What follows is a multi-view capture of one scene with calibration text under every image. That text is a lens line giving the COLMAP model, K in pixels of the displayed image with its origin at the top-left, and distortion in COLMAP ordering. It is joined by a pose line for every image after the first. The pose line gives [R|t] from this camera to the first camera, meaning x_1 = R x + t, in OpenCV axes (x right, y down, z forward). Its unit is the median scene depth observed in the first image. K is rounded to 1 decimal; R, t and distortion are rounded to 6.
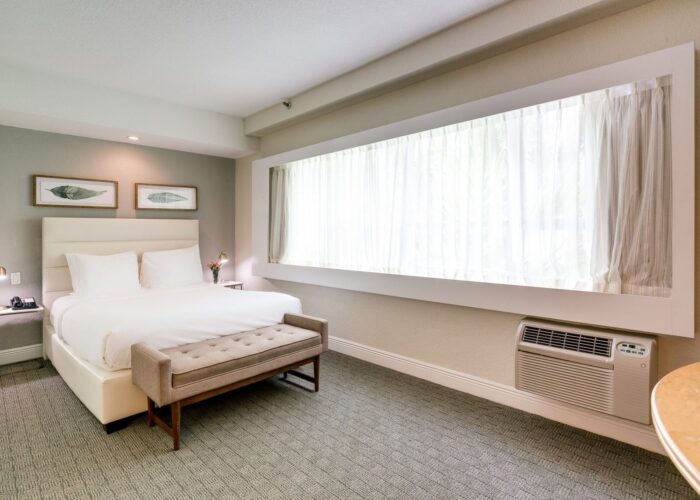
lens RADIAL K [[367.6, 0, 350.1], [0, 367.6, 237.9], [0, 0, 1]] dist [0.000387, 0.000101]
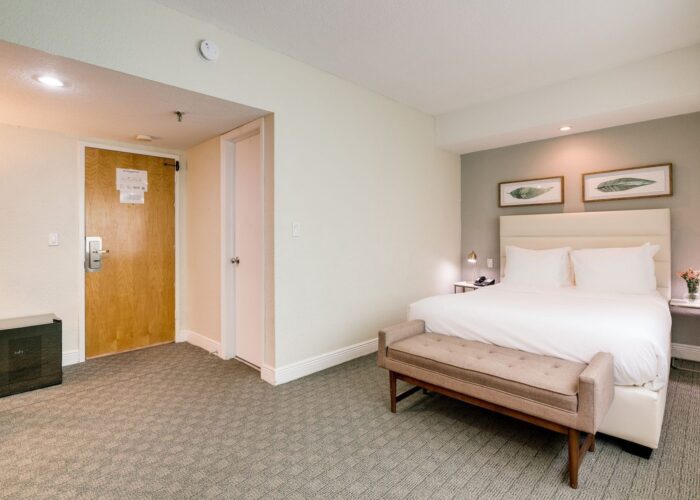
lens RADIAL K [[364.9, 0, 350.2], [0, 364.9, 231.0], [0, 0, 1]] dist [0.002743, 0.000564]
pose [[-0.005855, 0.001898, -0.999981, 0.361519], [-0.002073, 0.999996, 0.001910, -0.006131], [0.999981, 0.002084, -0.005852, 0.441277]]
